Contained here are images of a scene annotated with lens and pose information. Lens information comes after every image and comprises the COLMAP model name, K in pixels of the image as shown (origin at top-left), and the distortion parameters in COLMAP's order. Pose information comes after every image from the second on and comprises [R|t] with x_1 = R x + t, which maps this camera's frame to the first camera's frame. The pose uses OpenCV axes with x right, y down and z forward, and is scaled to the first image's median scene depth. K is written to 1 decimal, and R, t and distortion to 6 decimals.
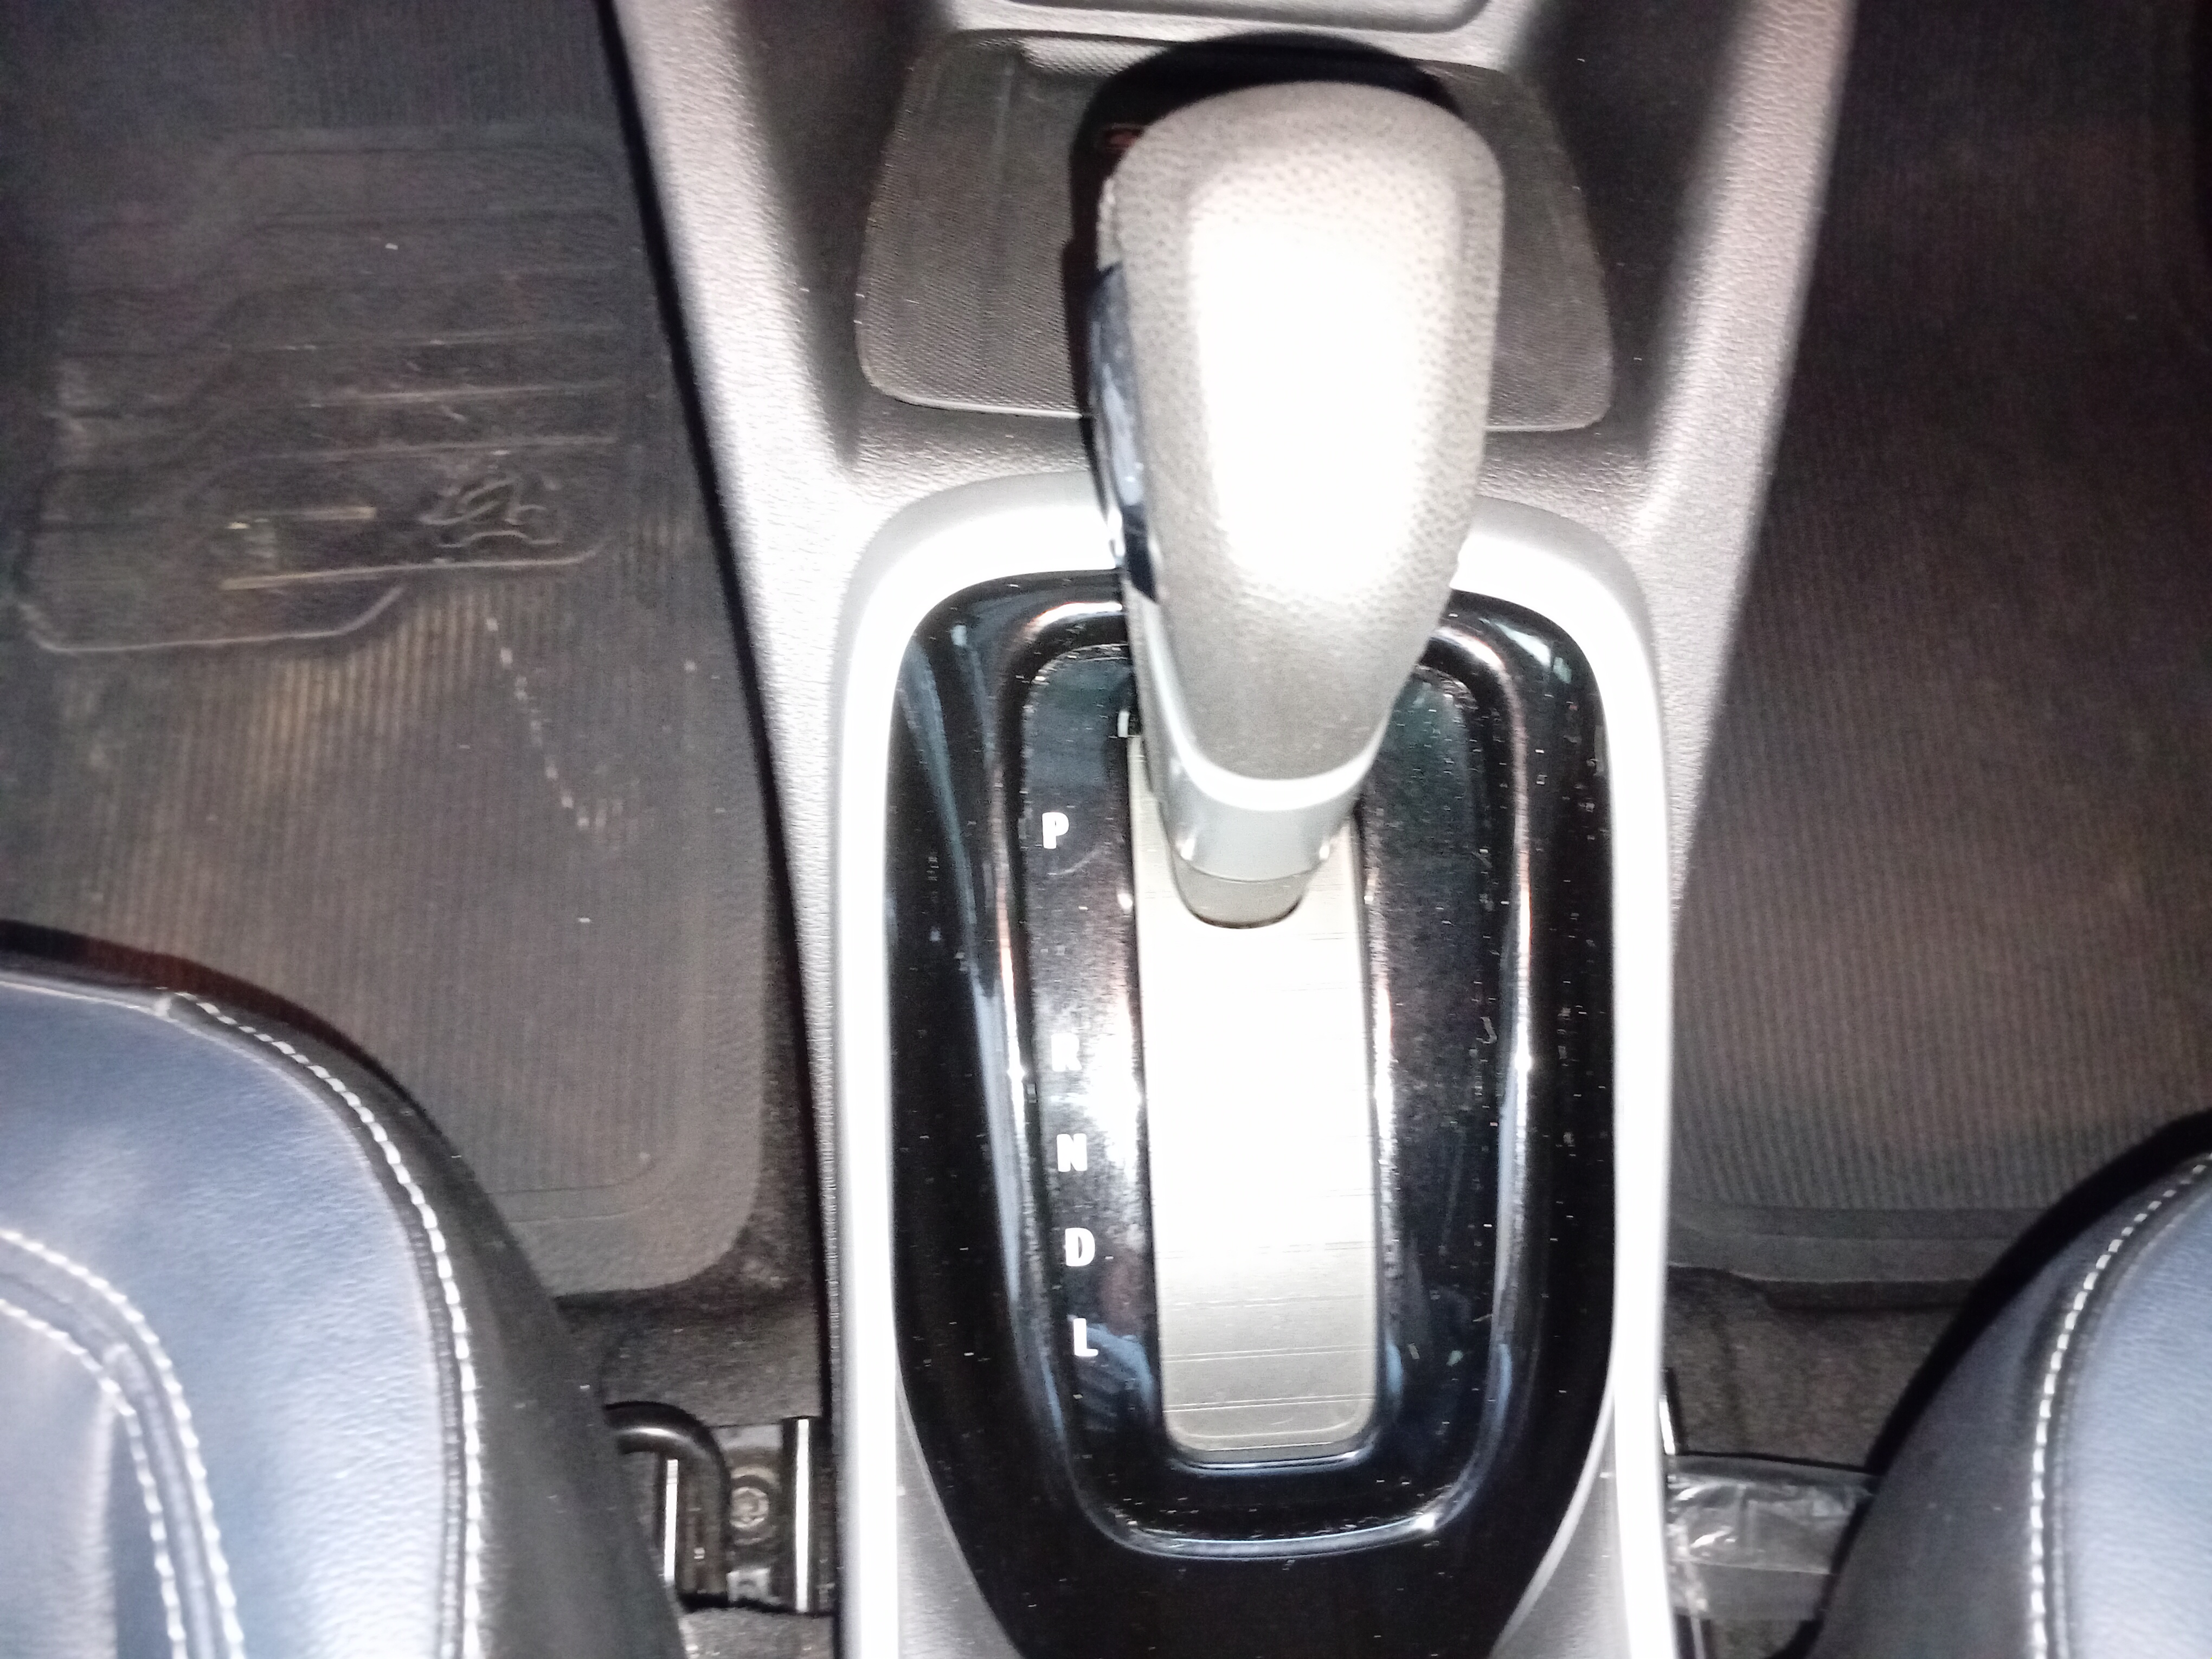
lens RADIAL K [[1760.1, 0, 1106.0], [0, 1760.1, 829.5], [0, 0, 1]] dist [0.066230, -0.191843]
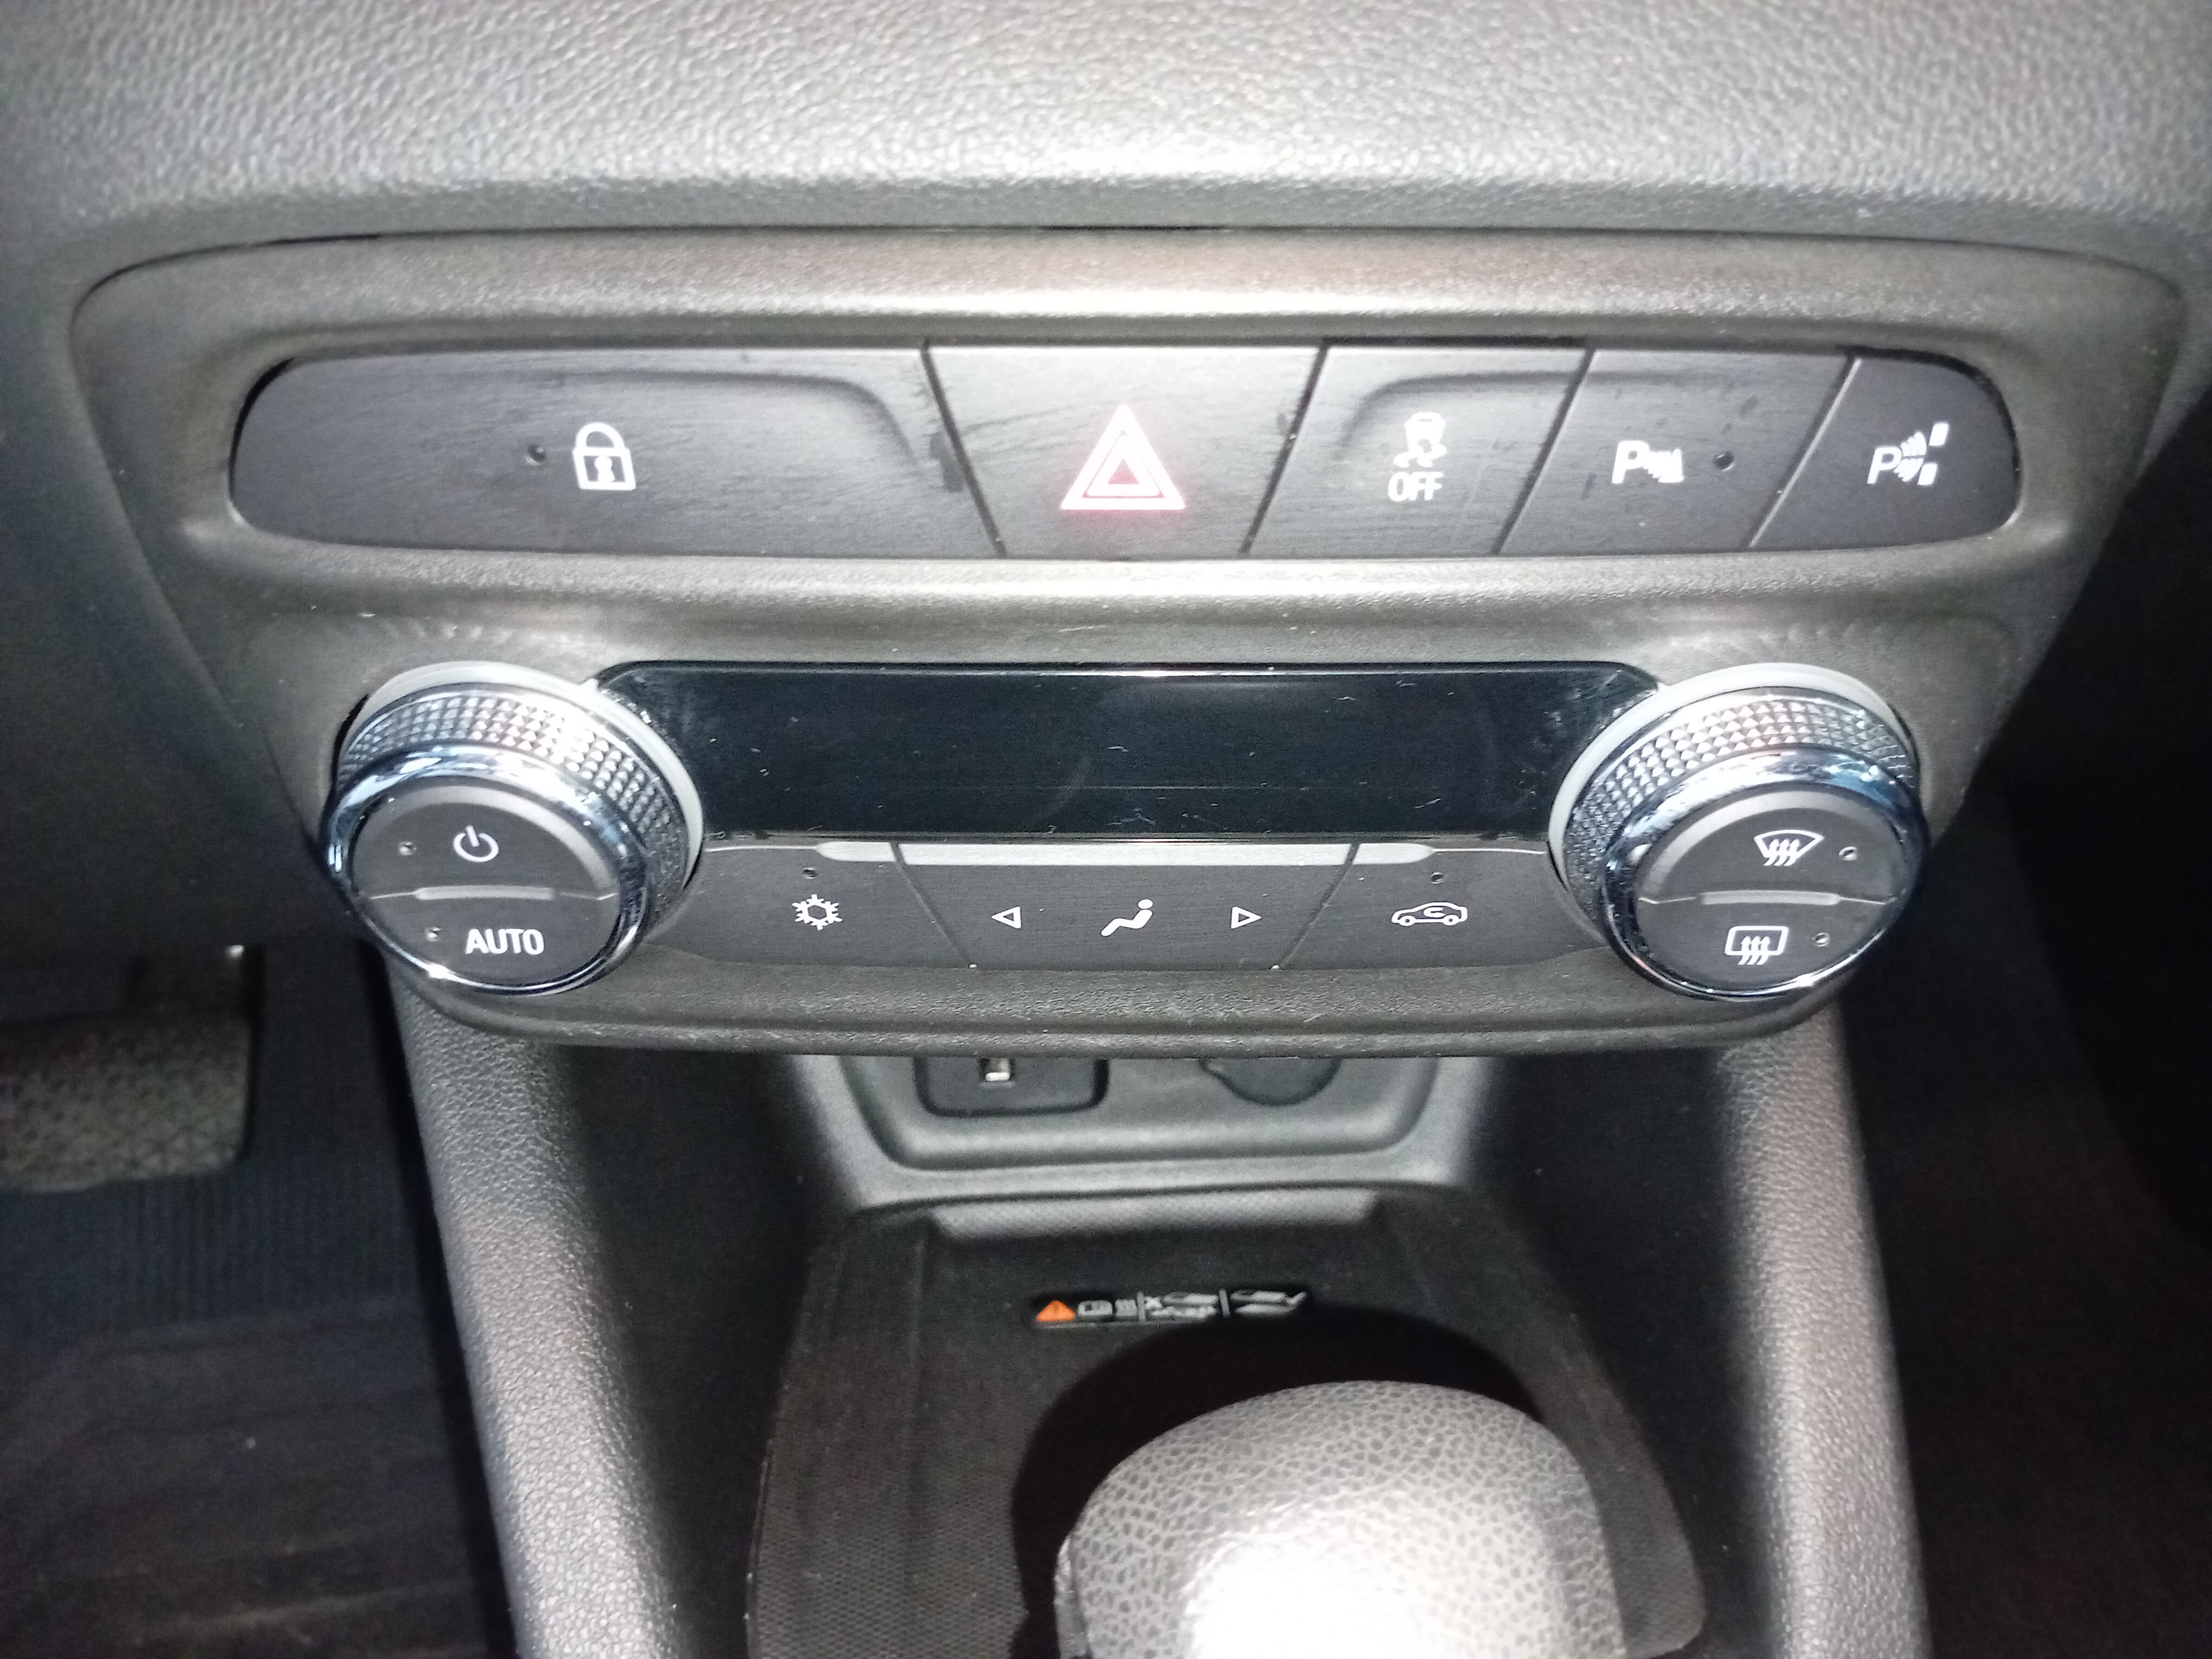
lens RADIAL K [[1708.9, 0, 1106.0], [0, 1708.9, 829.5], [0, 0, 1]] dist [0.078994, -0.171072]
pose [[0.992804, -0.097350, 0.069733, -0.001419], [0.119469, 0.844959, -0.521317, -0.237575], [-0.008171, 0.525896, 0.850509, 0.233454]]
